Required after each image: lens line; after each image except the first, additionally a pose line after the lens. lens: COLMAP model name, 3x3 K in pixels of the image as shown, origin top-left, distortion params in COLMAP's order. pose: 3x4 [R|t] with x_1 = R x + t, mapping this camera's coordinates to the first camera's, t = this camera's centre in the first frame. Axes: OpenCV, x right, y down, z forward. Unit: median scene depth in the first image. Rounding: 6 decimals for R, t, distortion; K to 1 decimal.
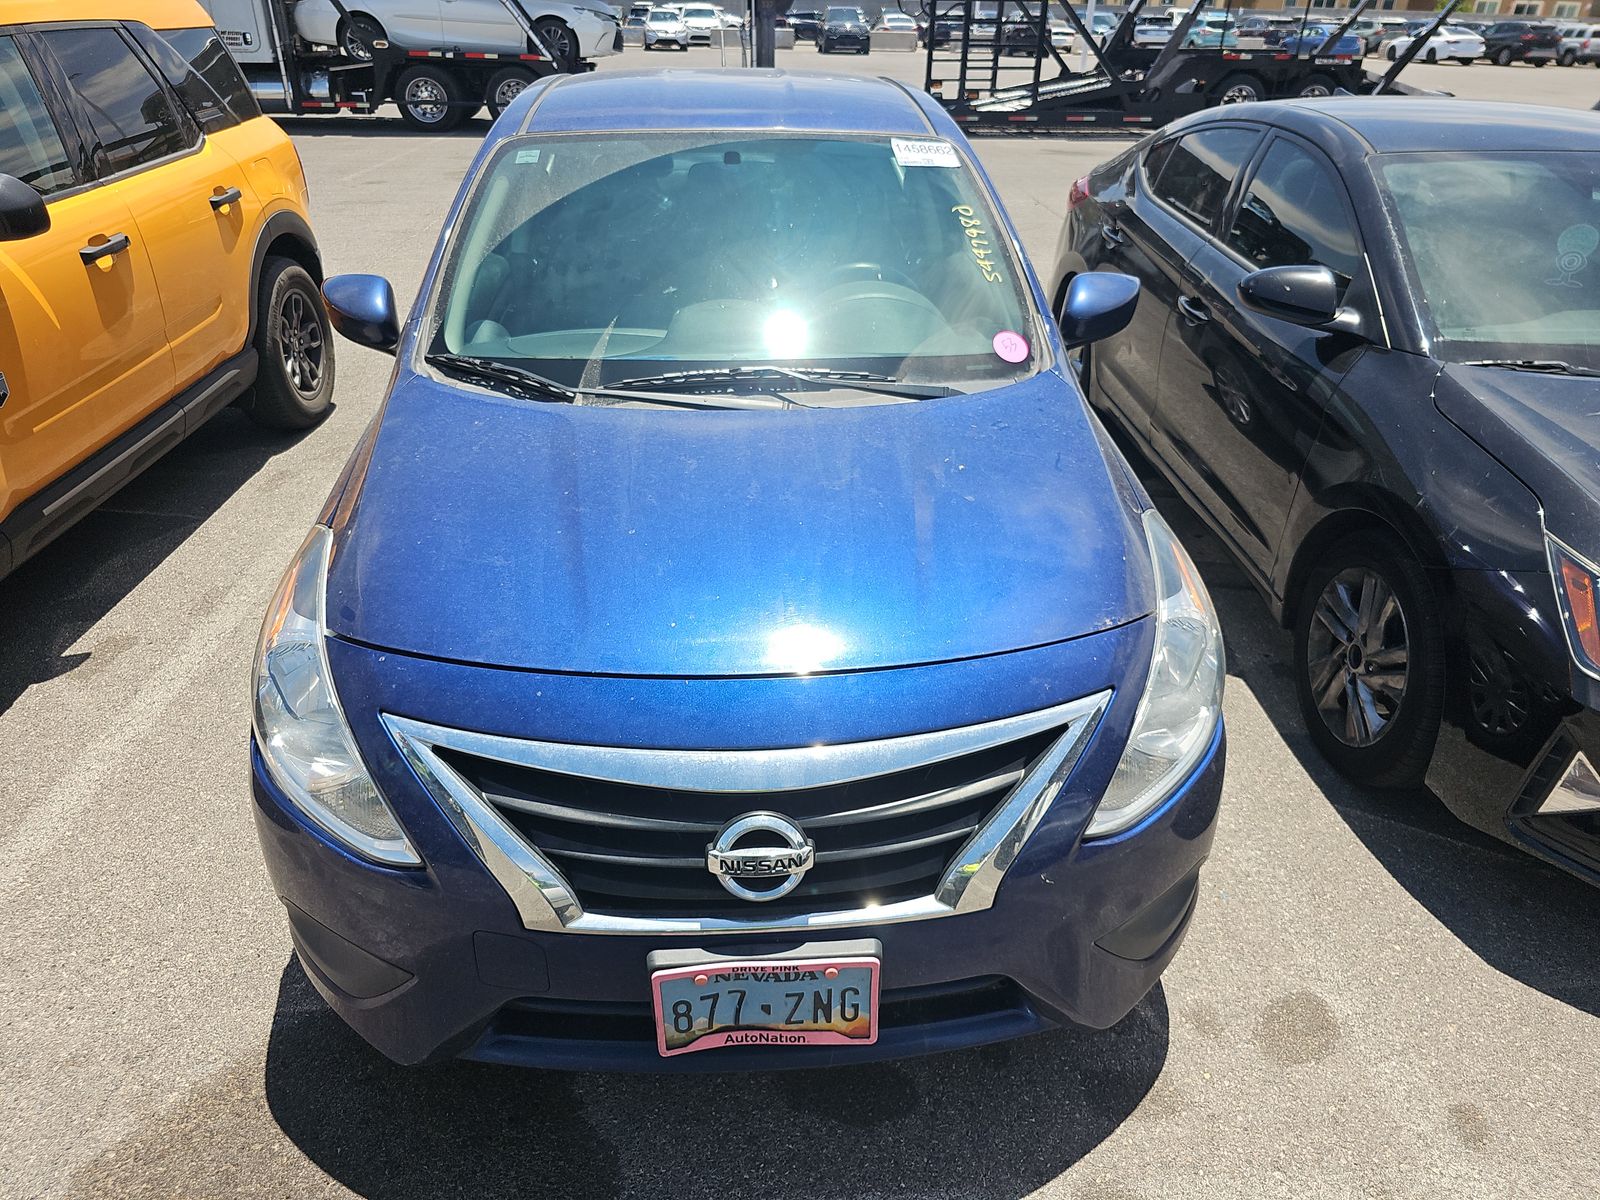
lens RADIAL K [[1093.3, 0, 780.4], [0, 1093.3, 626.7], [0, 0, 1]] dist [0.004634, -0.000635]
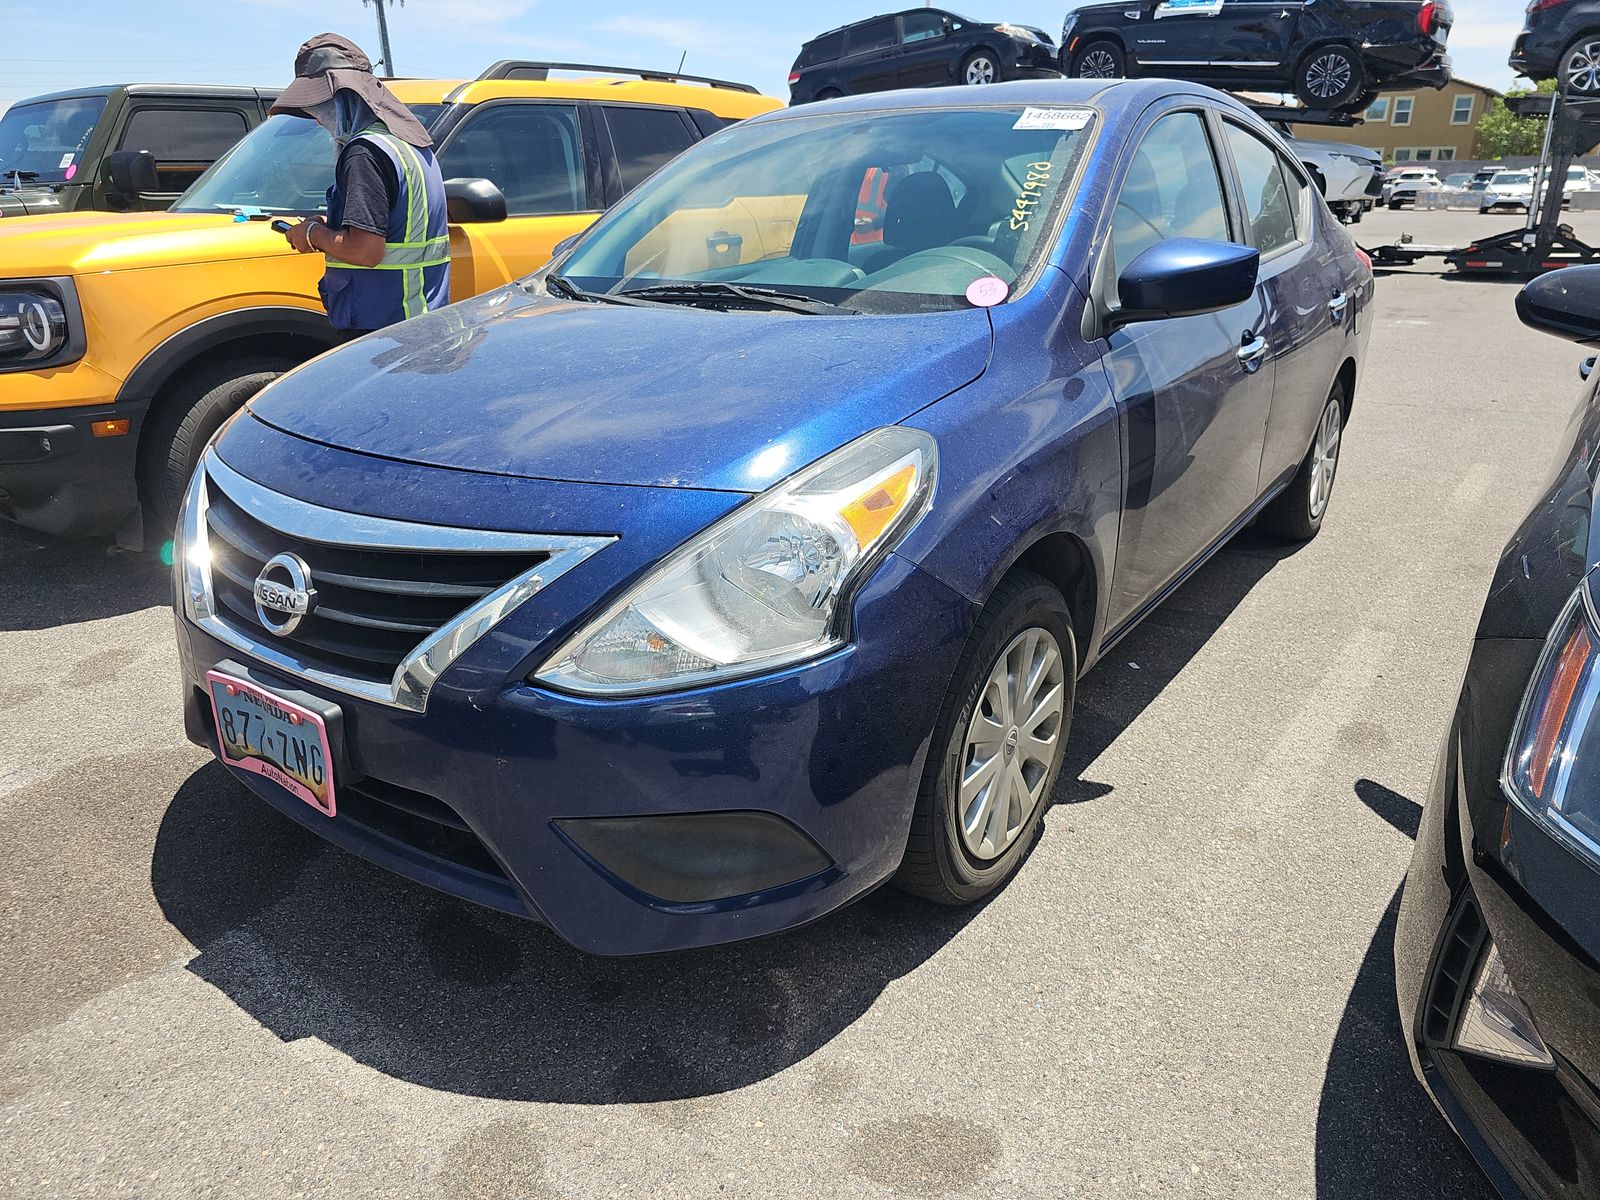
lens RADIAL K [[1068.8, 0, 806.5], [0, 1068.8, 597.2], [0, 0, 1]] dist [0.048598, -0.045828]
pose [[0.765839, 0.204505, -0.609646, 0.857239], [-0.301052, 0.951787, -0.058907, 0.096327], [0.568206, 0.228649, 0.790482, 0.354741]]
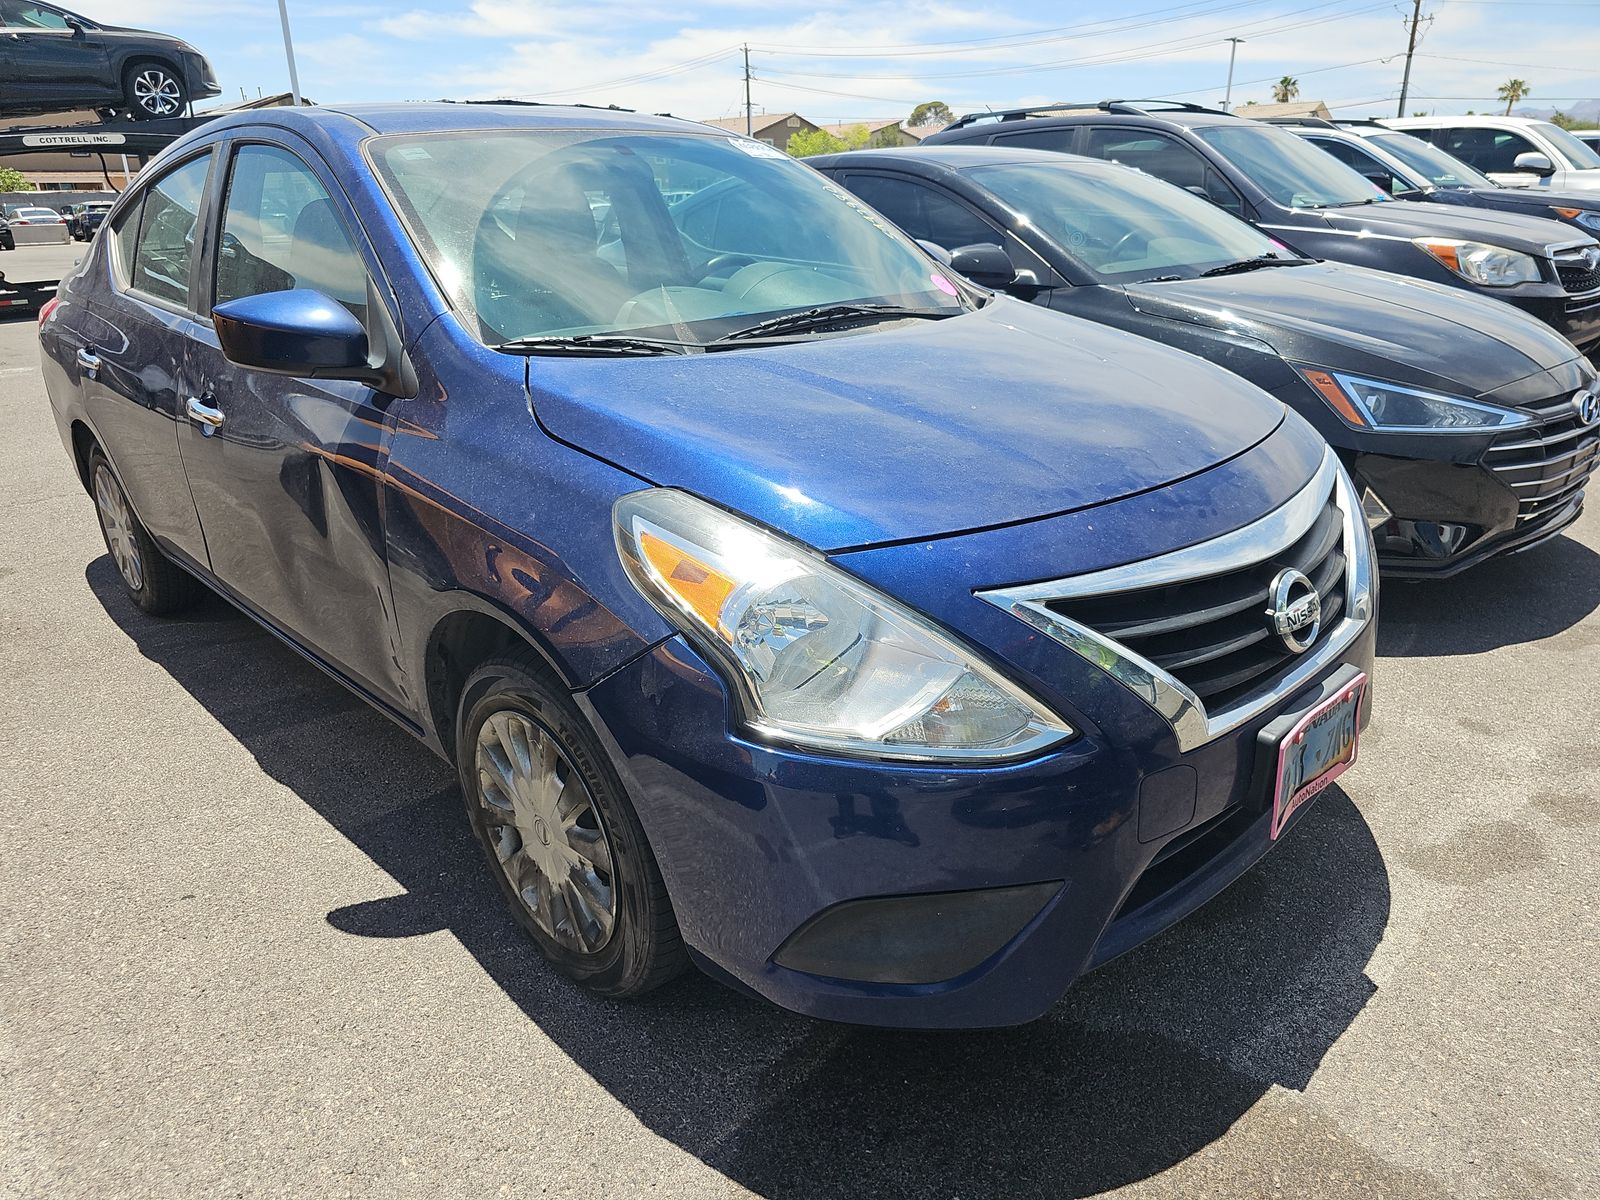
lens RADIAL K [[1068.8, 0, 806.5], [0, 1068.8, 597.2], [0, 0, 1]] dist [0.048598, -0.045828]
pose [[0.769282, -0.260137, 0.583553, -0.830969], [0.346346, 0.937306, -0.038745, 0.057600], [-0.536889, 0.231917, 0.811151, 0.310933]]
